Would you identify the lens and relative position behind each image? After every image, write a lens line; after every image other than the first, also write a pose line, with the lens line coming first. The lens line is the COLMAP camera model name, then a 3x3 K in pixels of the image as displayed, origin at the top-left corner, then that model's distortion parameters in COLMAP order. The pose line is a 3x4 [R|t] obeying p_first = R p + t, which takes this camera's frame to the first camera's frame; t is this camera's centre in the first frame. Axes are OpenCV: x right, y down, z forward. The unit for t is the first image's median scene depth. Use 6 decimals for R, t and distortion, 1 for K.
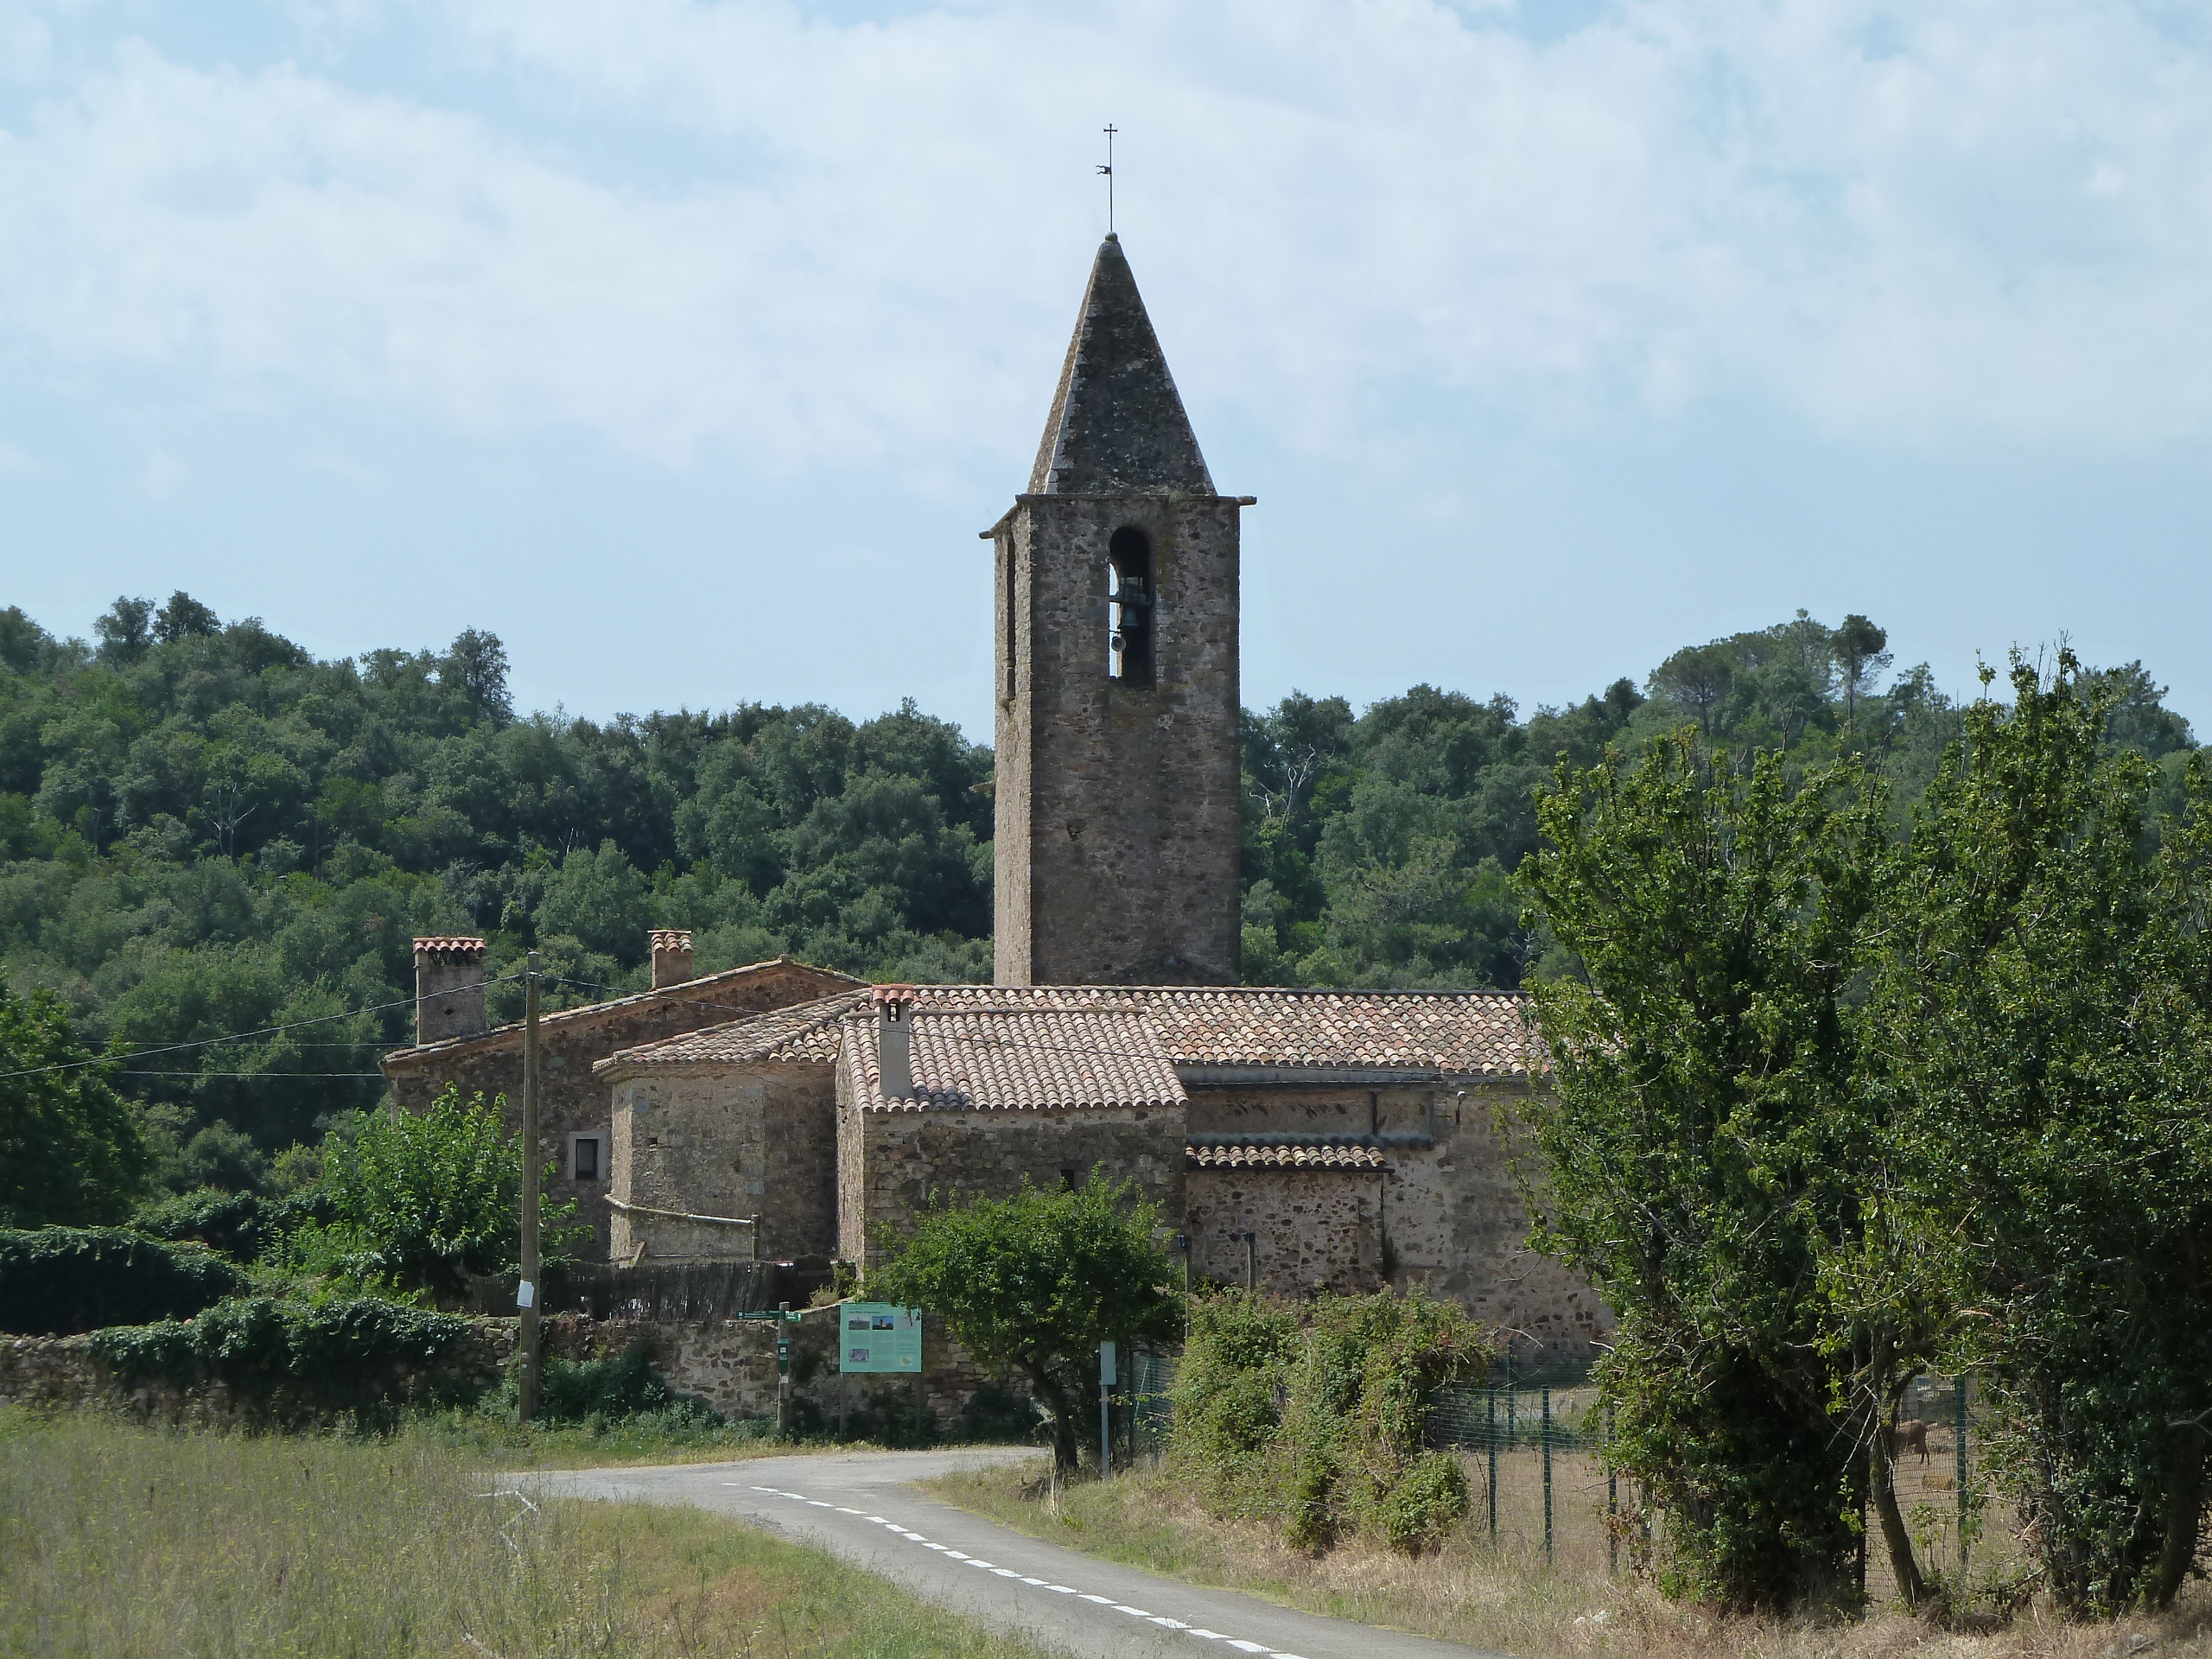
lens RADIAL K [[6722.9, 0, 1106.1], [0, 6722.9, 830.0], [0, 0, 1]] dist [0.060013, 0.000000]
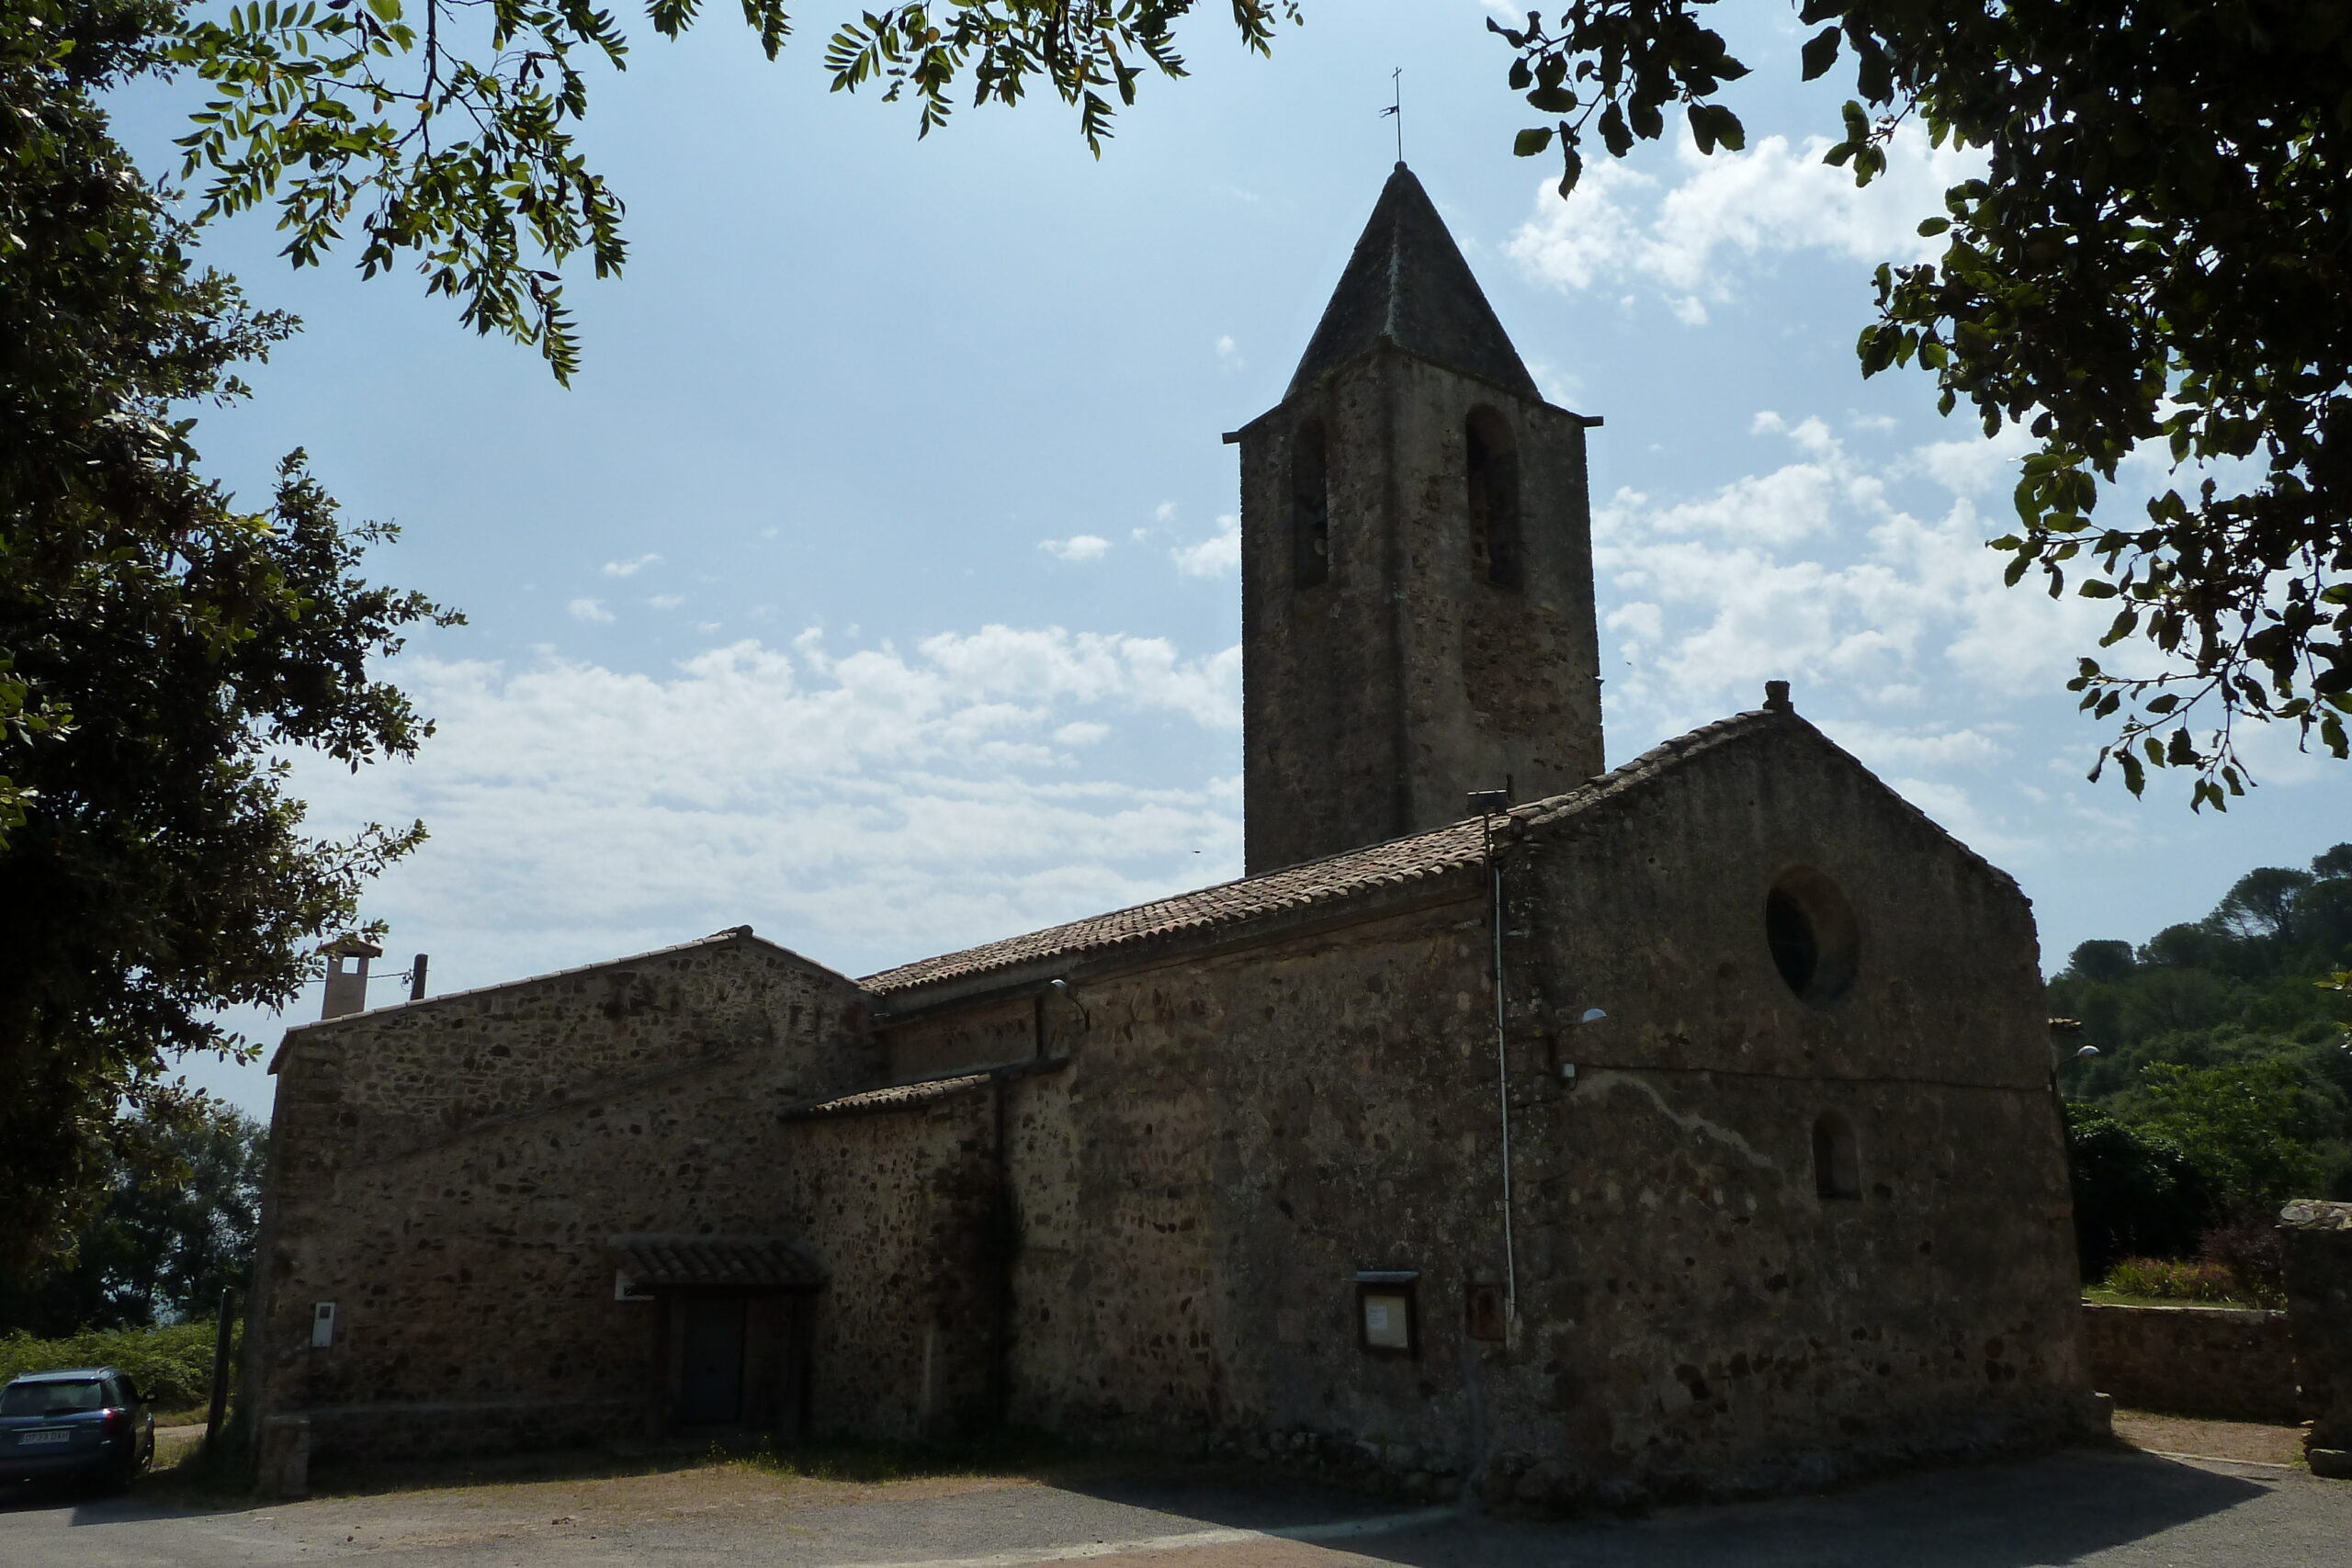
lens RADIAL K [[1799.6, 0, 1176.4], [0, 1799.6, 781.2], [0, 0, 1]] dist [0.003888, 0.000809]
pose [[0.373792, -0.223320, -0.900226, 0.222475], [0.069478, 0.974596, -0.212921, 0.058364], [0.924906, 0.017042, 0.379813, 0.940444]]
